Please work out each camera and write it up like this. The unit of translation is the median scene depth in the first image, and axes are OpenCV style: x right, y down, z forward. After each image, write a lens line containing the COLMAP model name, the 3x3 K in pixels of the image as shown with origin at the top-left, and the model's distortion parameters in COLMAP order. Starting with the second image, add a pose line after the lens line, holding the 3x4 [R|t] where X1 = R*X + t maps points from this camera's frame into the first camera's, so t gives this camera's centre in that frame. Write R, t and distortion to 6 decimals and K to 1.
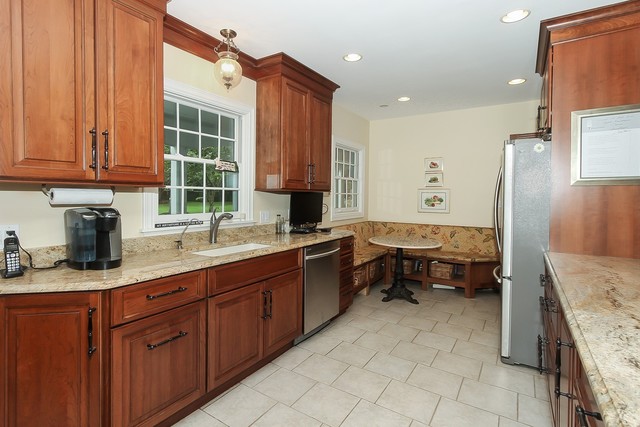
lens RADIAL K [[321.3, 0, 318.8], [0, 321.3, 203.4], [0, 0, 1]] dist [-0.001671, 0.000006]
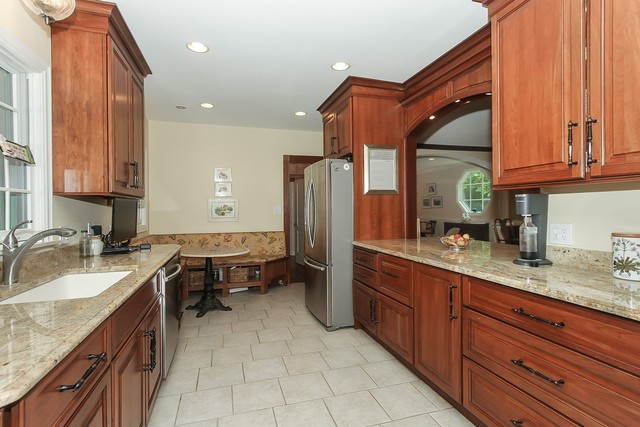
lens RADIAL K [[309.3, 0, 320.0], [0, 309.3, 213.5], [0, 0, 1]] dist [0.001011, 0.000276]
pose [[0.639032, -0.026668, 0.768718, -0.287404], [0.034366, 0.999391, 0.006102, 0.010685], [-0.768412, 0.022518, 0.639559, 0.163610]]
